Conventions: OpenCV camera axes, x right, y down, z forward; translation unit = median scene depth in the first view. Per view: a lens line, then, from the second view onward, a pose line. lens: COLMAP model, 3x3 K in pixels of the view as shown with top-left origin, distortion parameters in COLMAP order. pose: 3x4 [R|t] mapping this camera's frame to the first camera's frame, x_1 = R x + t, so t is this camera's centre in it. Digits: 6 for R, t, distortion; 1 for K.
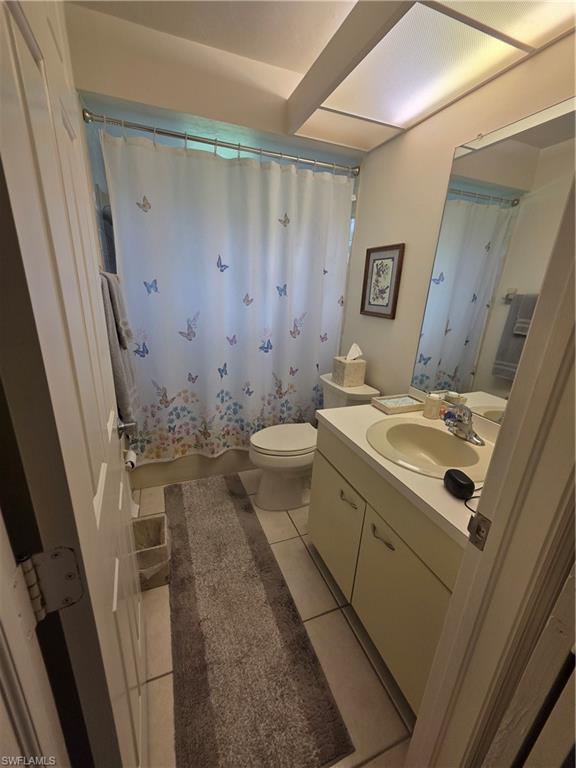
lens RADIAL K [[310.7, 0, 277.3], [0, 310.7, 384.4], [0, 0, 1]] dist [0.001409, -0.000179]
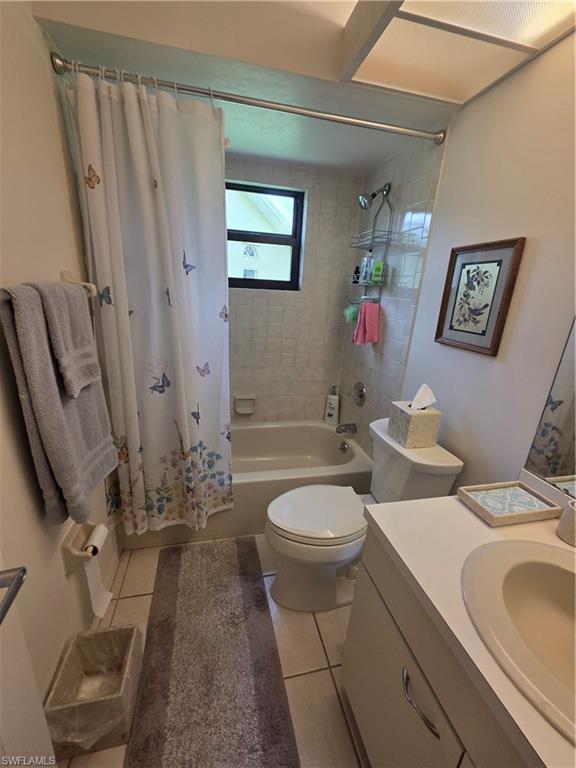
lens RADIAL K [[310.7, 0, 277.3], [0, 310.7, 384.4], [0, 0, 1]] dist [0.001409, -0.000179]
pose [[0.989698, 0.052070, -0.133368, 0.017374], [-0.053995, 0.998482, -0.010854, -0.115309], [0.132600, 0.017944, 0.991007, 0.292947]]
